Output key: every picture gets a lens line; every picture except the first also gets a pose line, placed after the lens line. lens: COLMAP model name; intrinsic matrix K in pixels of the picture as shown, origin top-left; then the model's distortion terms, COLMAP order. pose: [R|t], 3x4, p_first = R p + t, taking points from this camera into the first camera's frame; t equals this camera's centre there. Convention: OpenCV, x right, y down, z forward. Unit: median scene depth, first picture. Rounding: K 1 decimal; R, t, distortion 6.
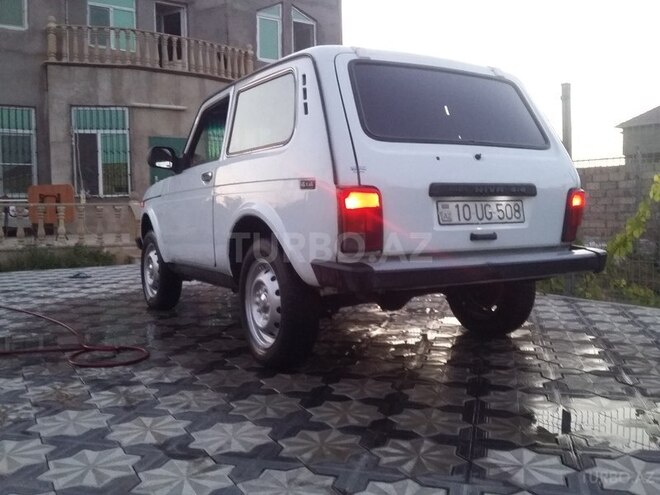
lens RADIAL K [[618.1, 0, 330.1], [0, 618.1, 246.1], [0, 0, 1]] dist [0.038252, 0.000000]
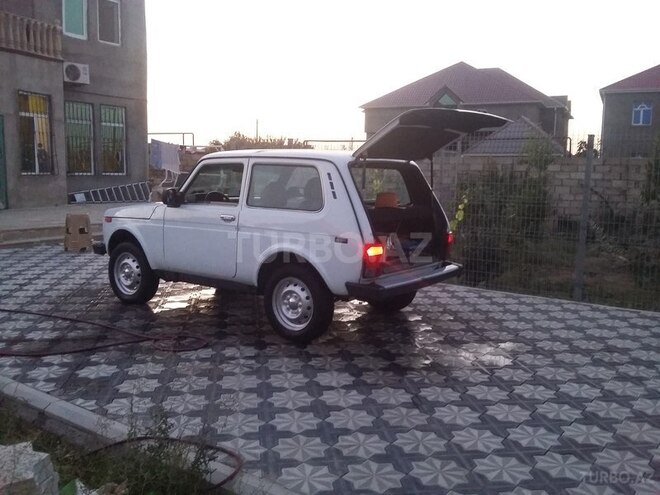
lens RADIAL K [[618.1, 0, 330.1], [0, 618.1, 246.9], [0, 0, 1]] dist [0.038252, 0.000000]
pose [[0.916831, -0.024131, 0.398546, -0.582624], [-0.004913, 0.997415, 0.071693, -0.155304], [-0.399246, -0.067688, 0.914342, -0.472411]]
